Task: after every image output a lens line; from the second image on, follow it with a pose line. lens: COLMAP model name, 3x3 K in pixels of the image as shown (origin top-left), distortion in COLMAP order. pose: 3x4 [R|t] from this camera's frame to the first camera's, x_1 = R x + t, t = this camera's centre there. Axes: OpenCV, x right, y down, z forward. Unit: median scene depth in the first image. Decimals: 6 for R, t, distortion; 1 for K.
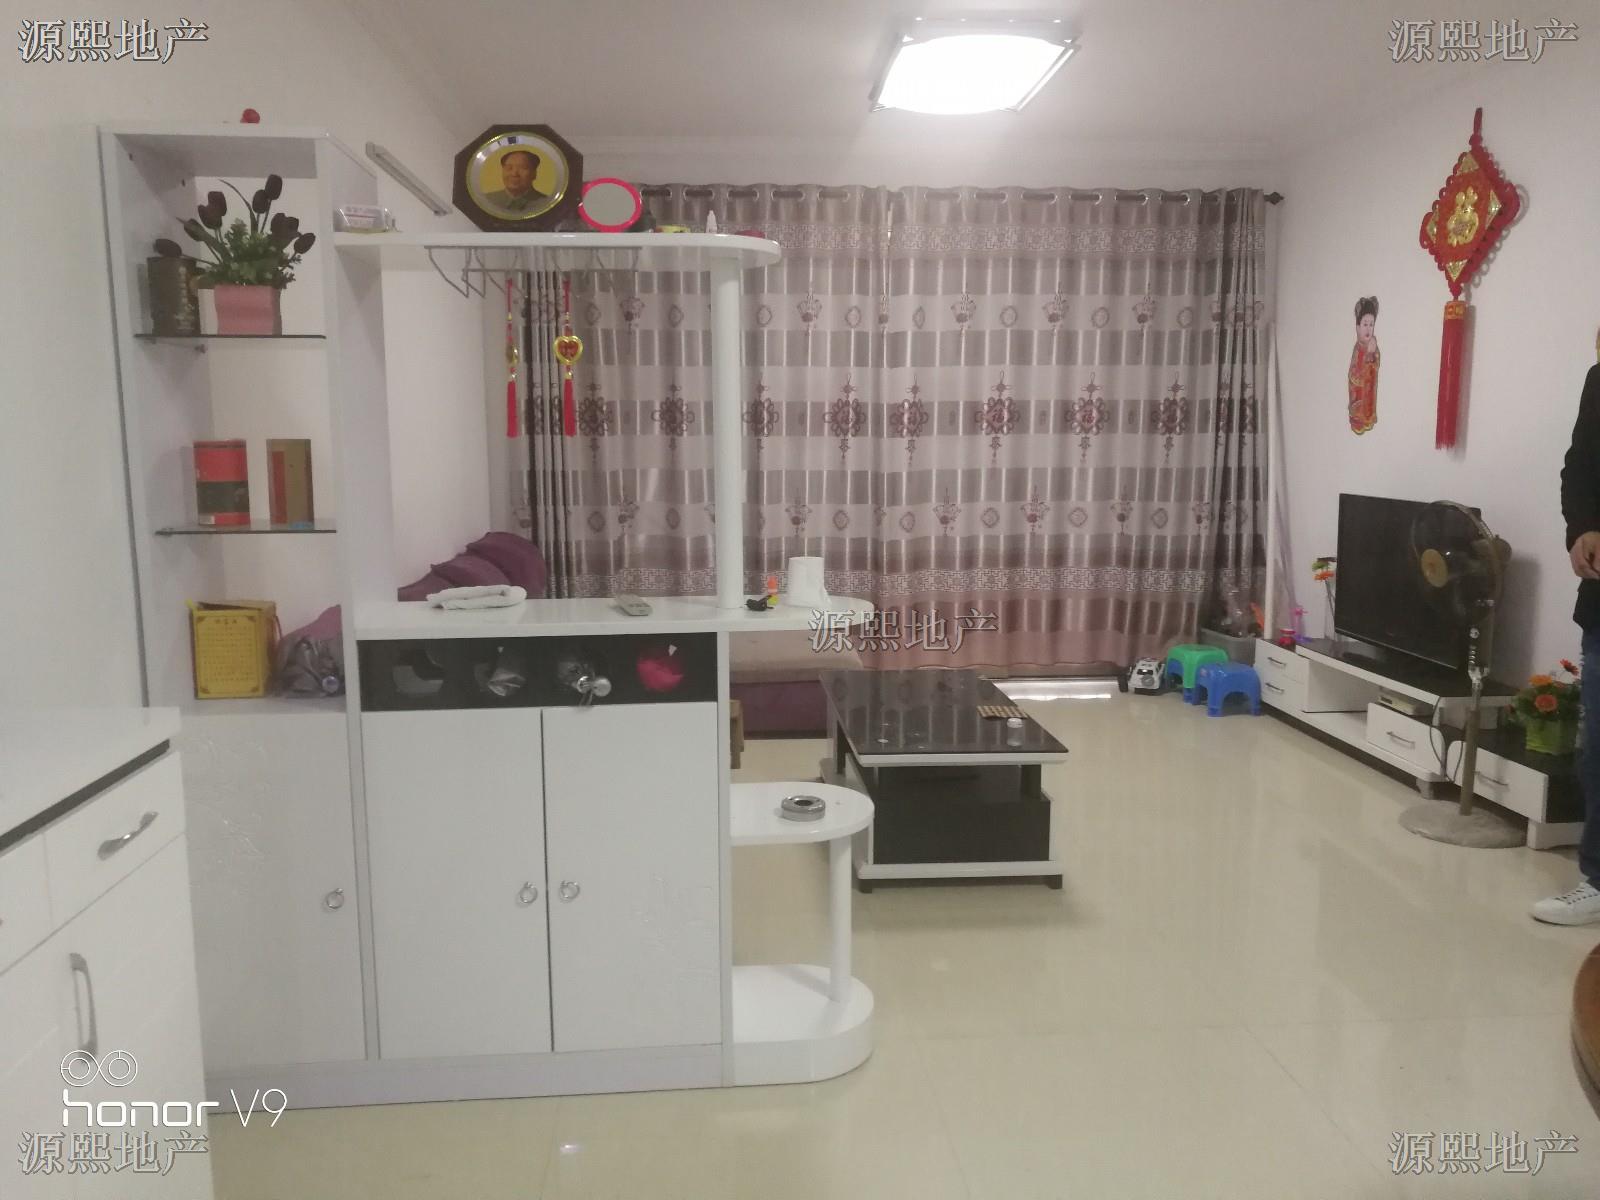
lens RADIAL K [[1238.8, 0, 800.0], [0, 1238.8, 600.0], [0, 0, 1]] dist [0.004921, 0.007484]
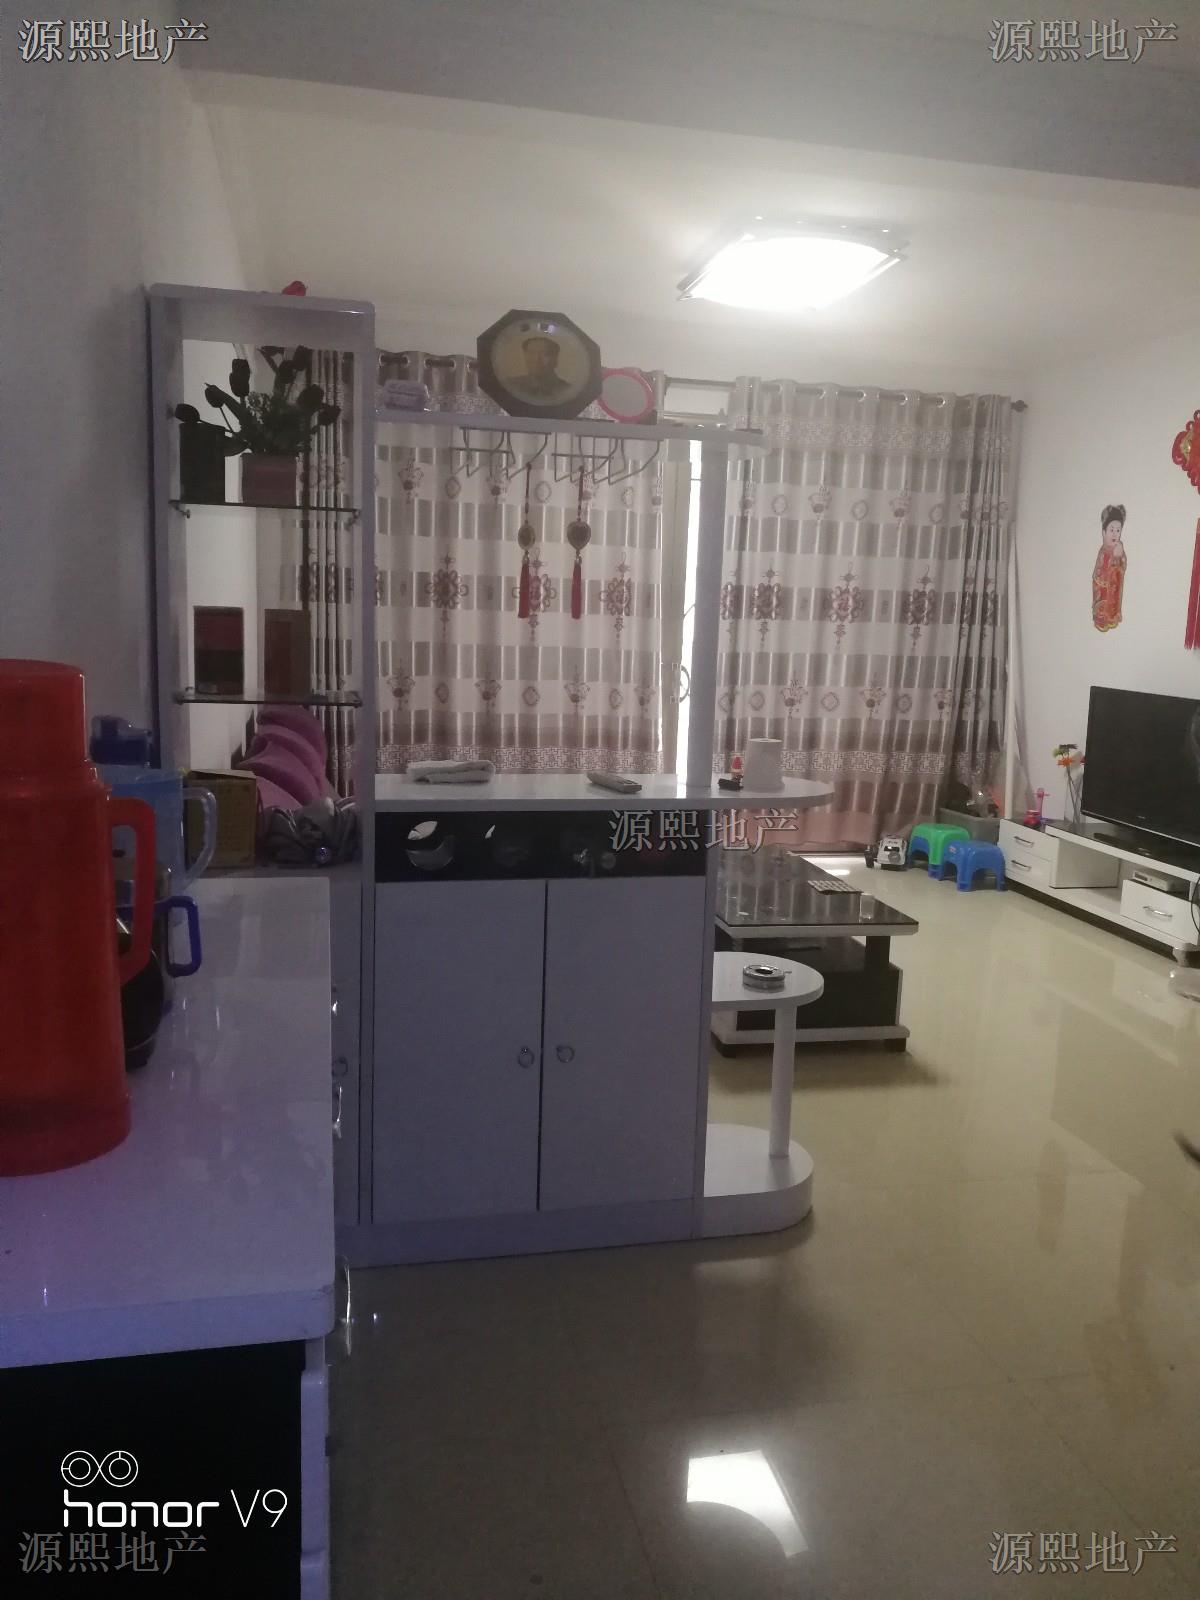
lens RADIAL K [[1238.8, 0, 608.9], [0, 1238.8, 793.9], [0, 0, 1]] dist [0.004921, 0.007484]
pose [[0.989669, 0.016405, 0.142430, -0.115283], [-0.018809, 0.999702, 0.015545, -0.000668], [-0.142132, -0.018063, 0.989683, -0.011156]]
